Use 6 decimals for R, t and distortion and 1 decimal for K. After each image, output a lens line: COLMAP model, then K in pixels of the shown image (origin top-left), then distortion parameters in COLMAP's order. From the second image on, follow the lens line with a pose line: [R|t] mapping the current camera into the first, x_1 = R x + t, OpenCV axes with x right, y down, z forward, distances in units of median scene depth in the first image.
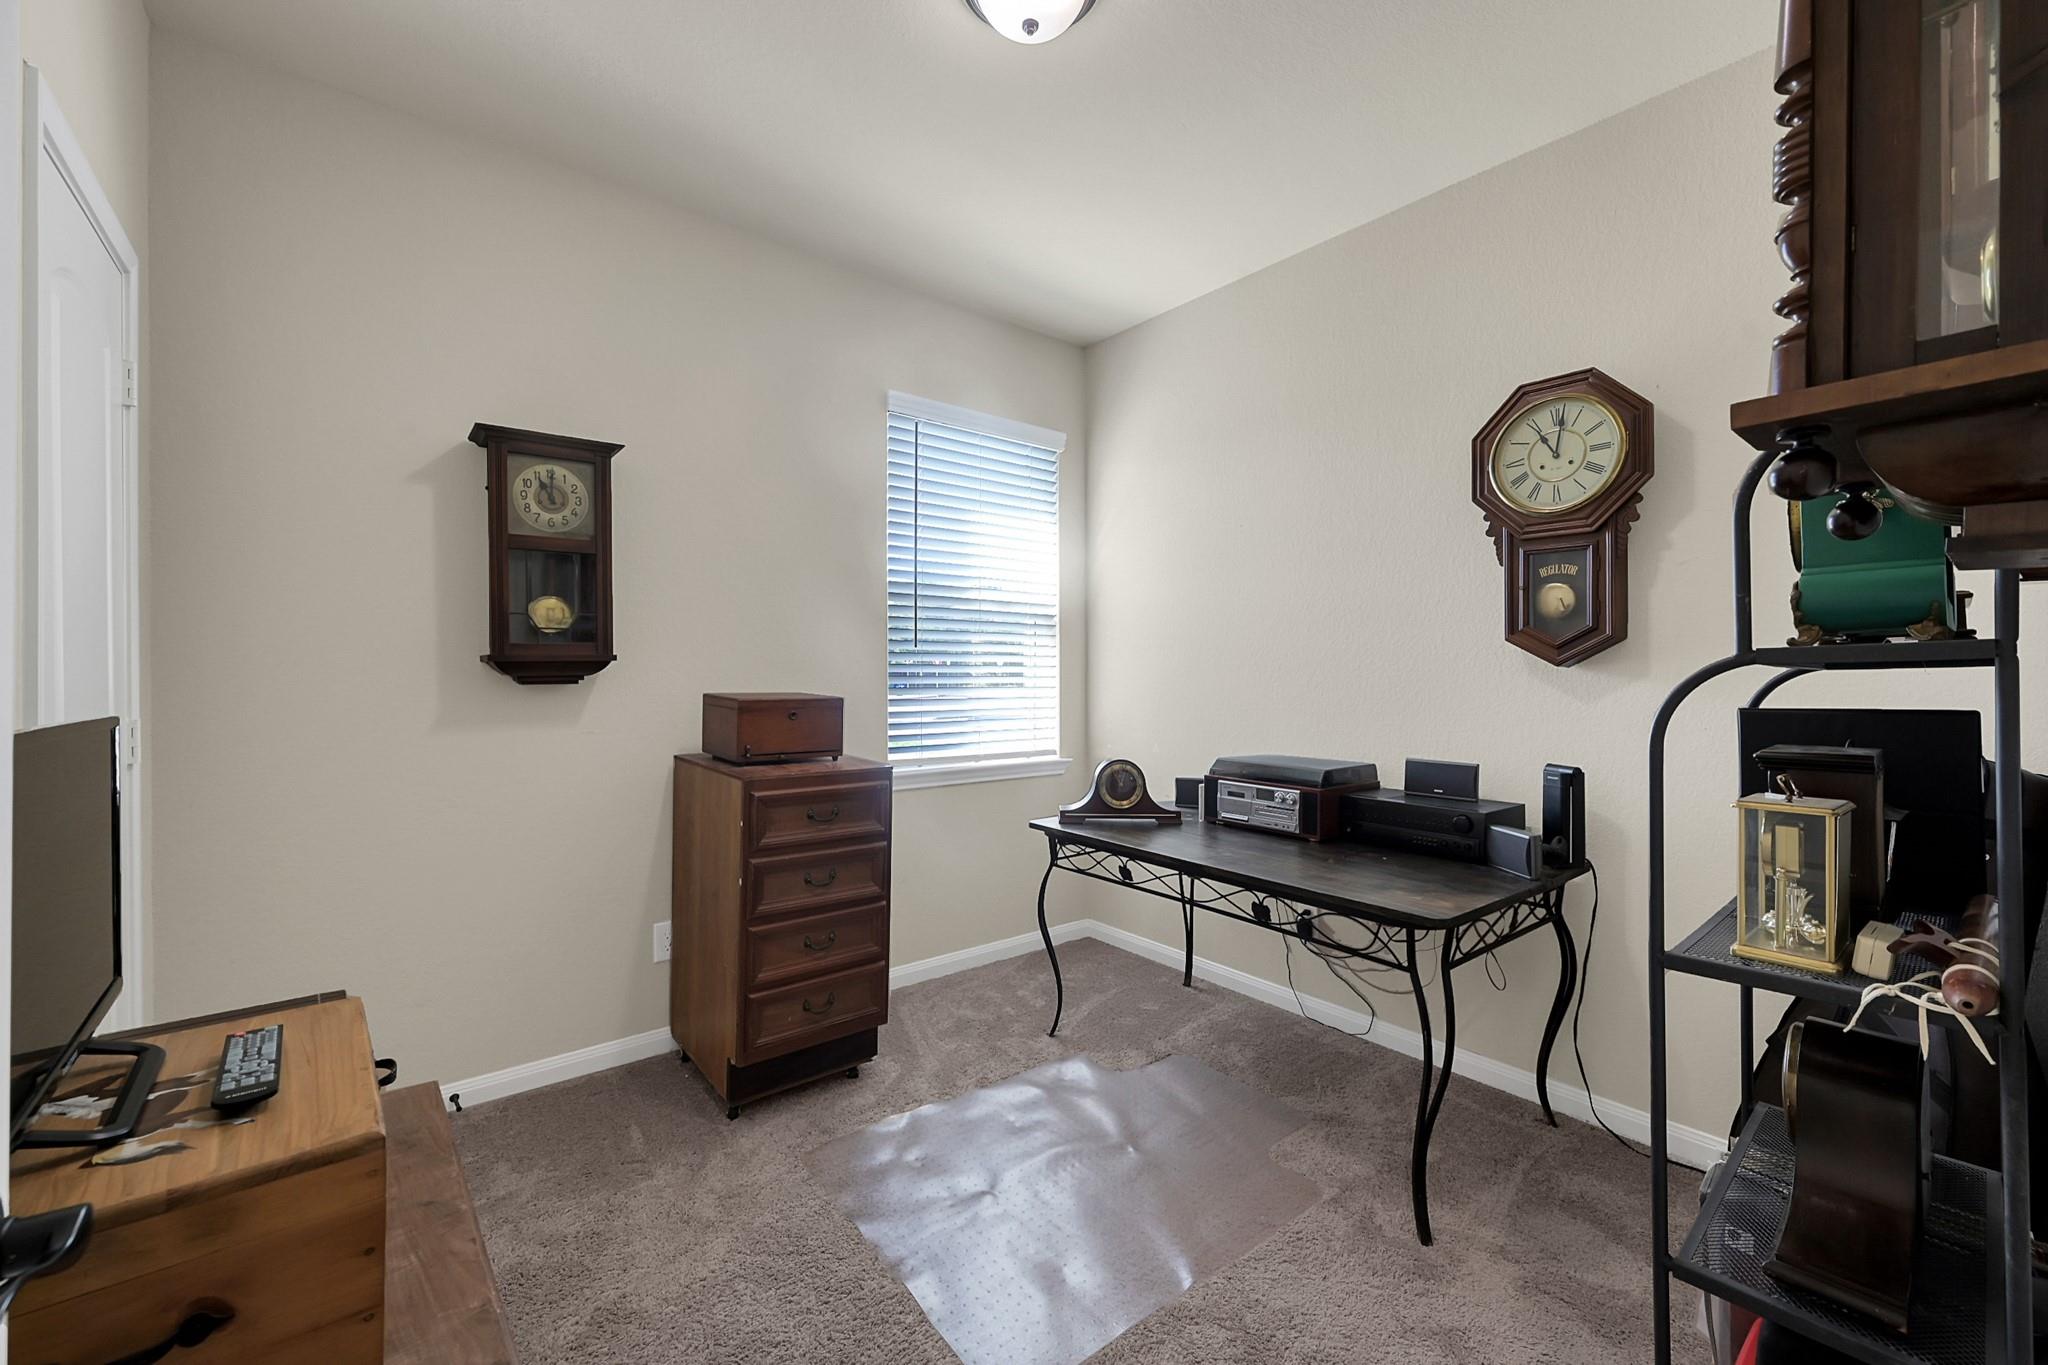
lens RADIAL K [[821.8, 0, 1033.7], [0, 821.8, 675.4], [0, 0, 1]] dist [0.000186, -0.000095]
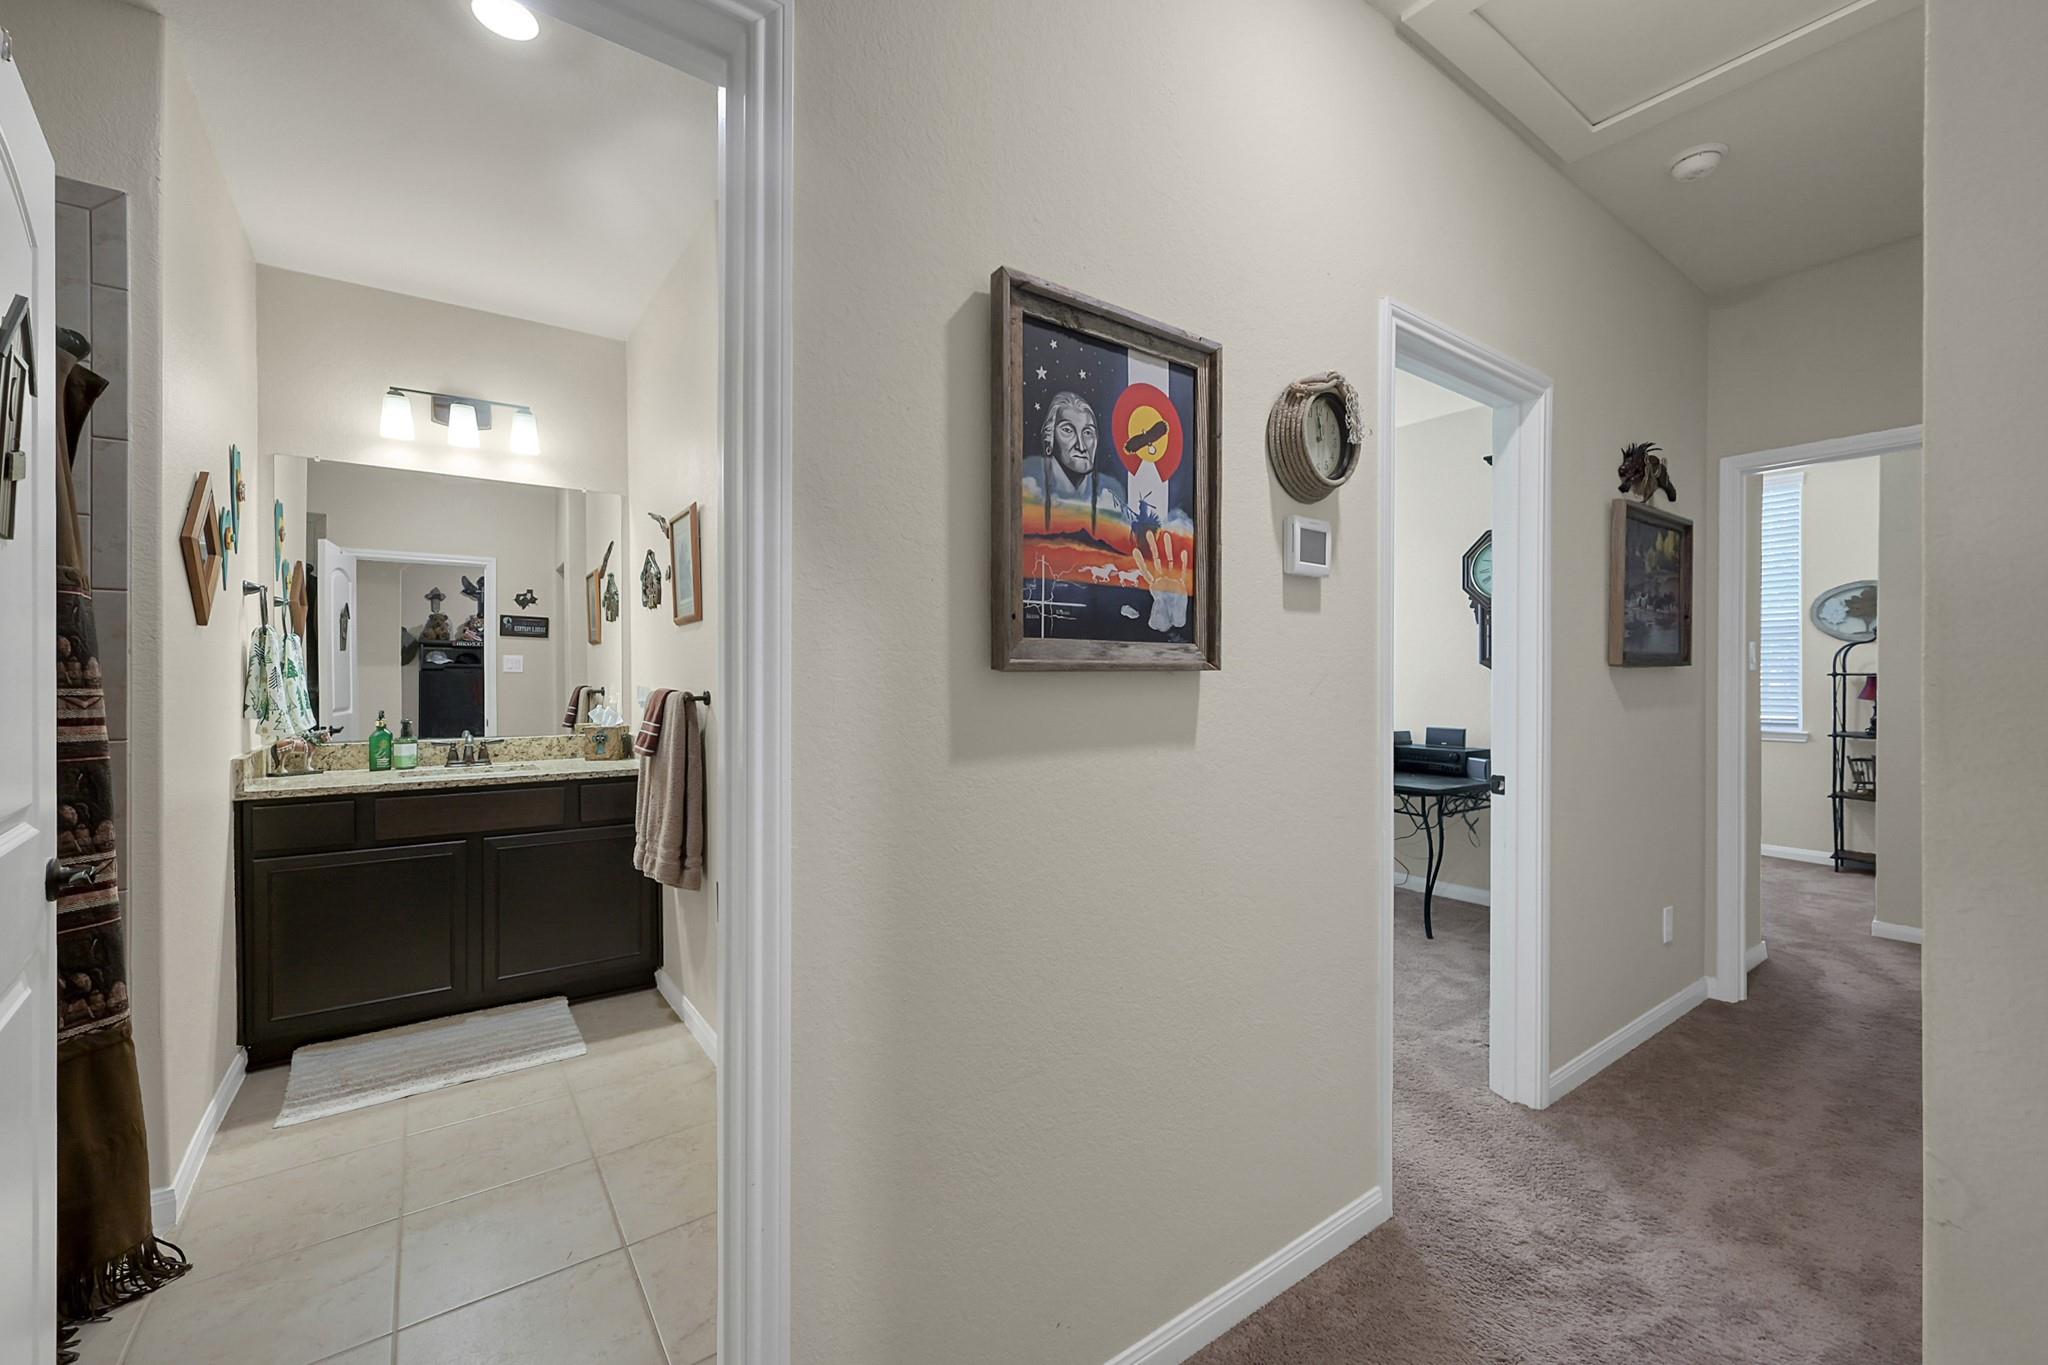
lens RADIAL K [[821.8, 0, 1015.2], [0, 821.8, 684.5], [0, 0, 1]] dist [0.000186, -0.000095]
pose [[0.997836, 0.004351, -0.065601, -0.456758], [-0.004173, 0.999987, 0.002852, 0.007516], [0.065612, -0.002572, 0.997842, -1.185004]]
